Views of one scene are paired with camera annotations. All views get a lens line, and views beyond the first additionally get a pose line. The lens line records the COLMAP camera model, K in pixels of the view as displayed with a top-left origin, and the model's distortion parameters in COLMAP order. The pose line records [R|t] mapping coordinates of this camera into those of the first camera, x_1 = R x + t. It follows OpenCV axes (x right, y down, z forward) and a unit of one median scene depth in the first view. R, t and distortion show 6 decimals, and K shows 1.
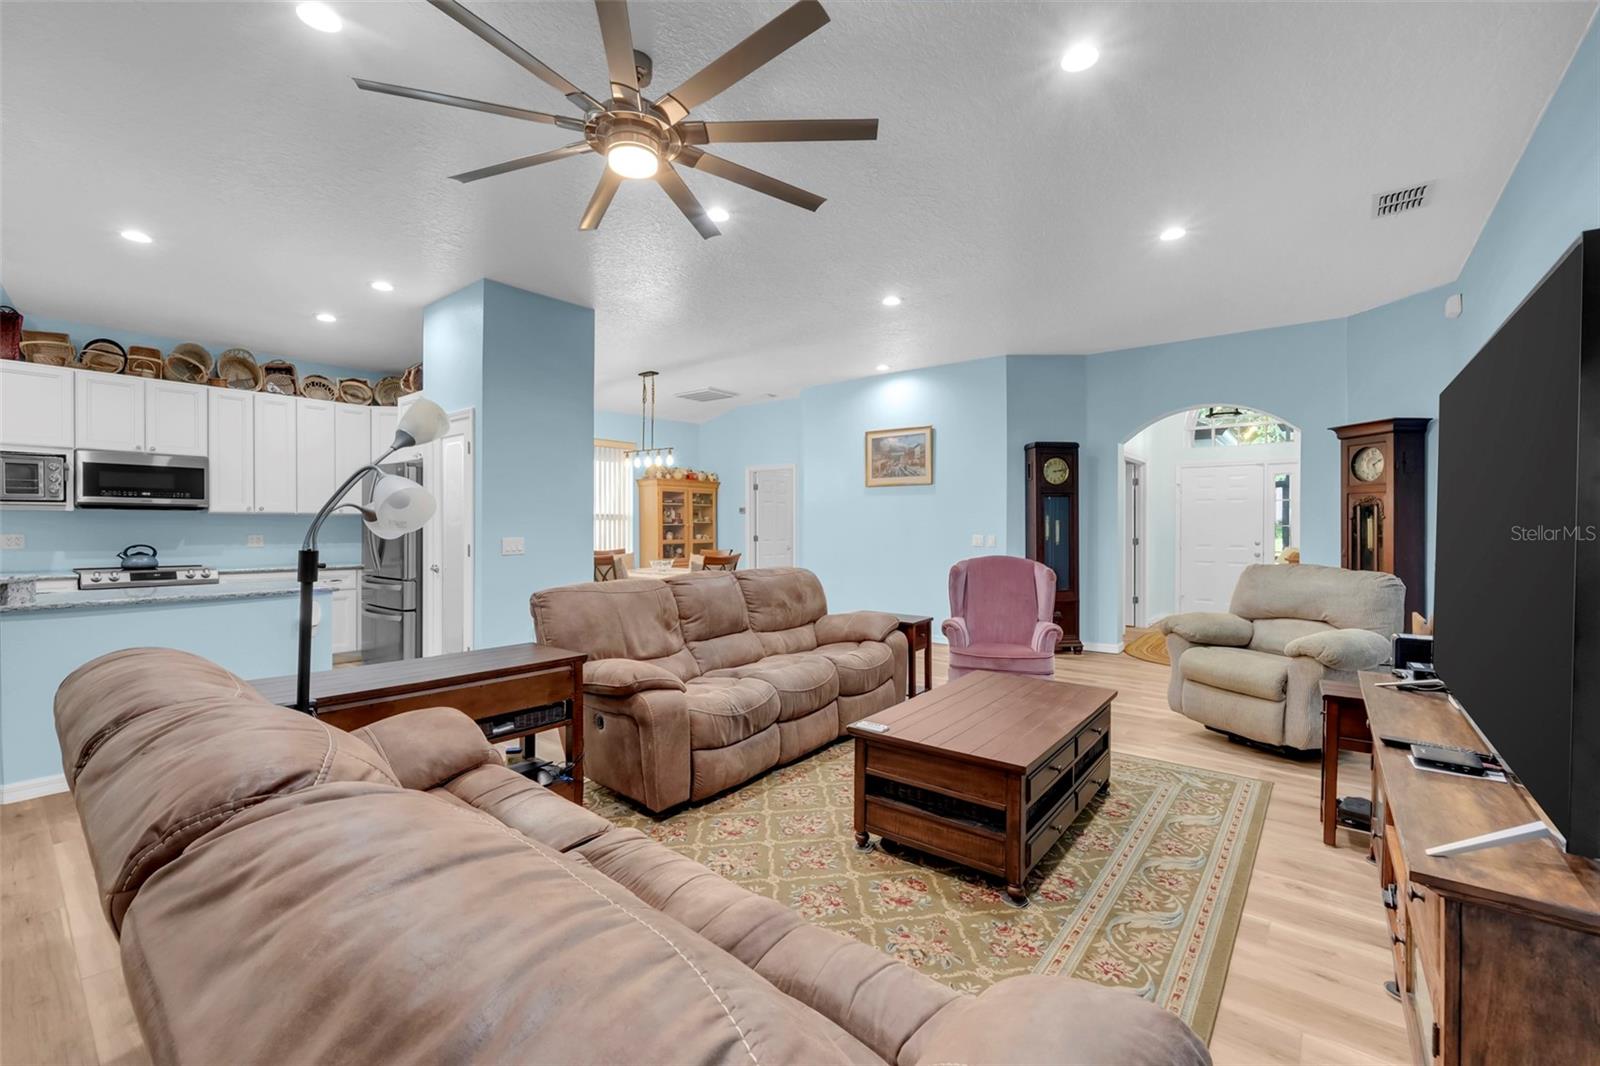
lens RADIAL K [[644.5, 0, 789.3], [0, 644.5, 532.9], [0, 0, 1]] dist [-0.011816, 0.000191]
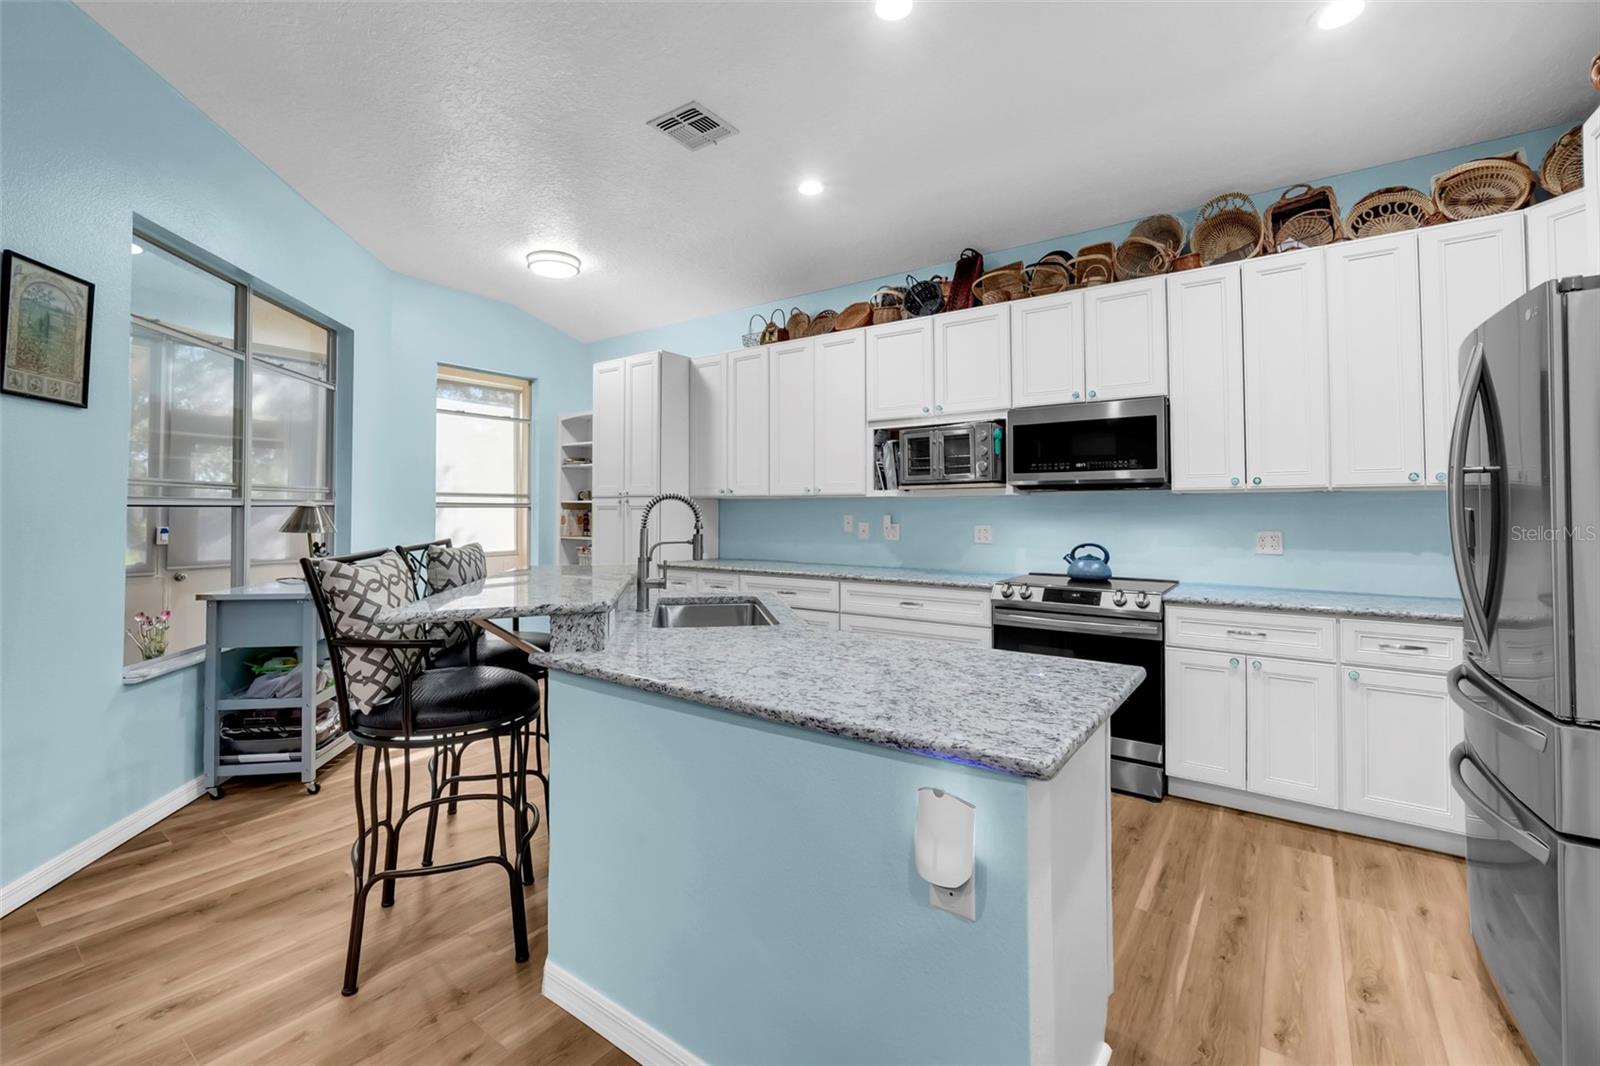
lens RADIAL K [[683.2, 0, 798.7], [0, 683.2, 496.7], [0, 0, 1]] dist [-0.018522, 0.008068]
pose [[0.058427, -0.025359, -0.997970, -0.316586], [-0.011584, 0.999593, -0.026078, -0.007228], [0.998224, 0.013084, 0.058110, 0.624242]]
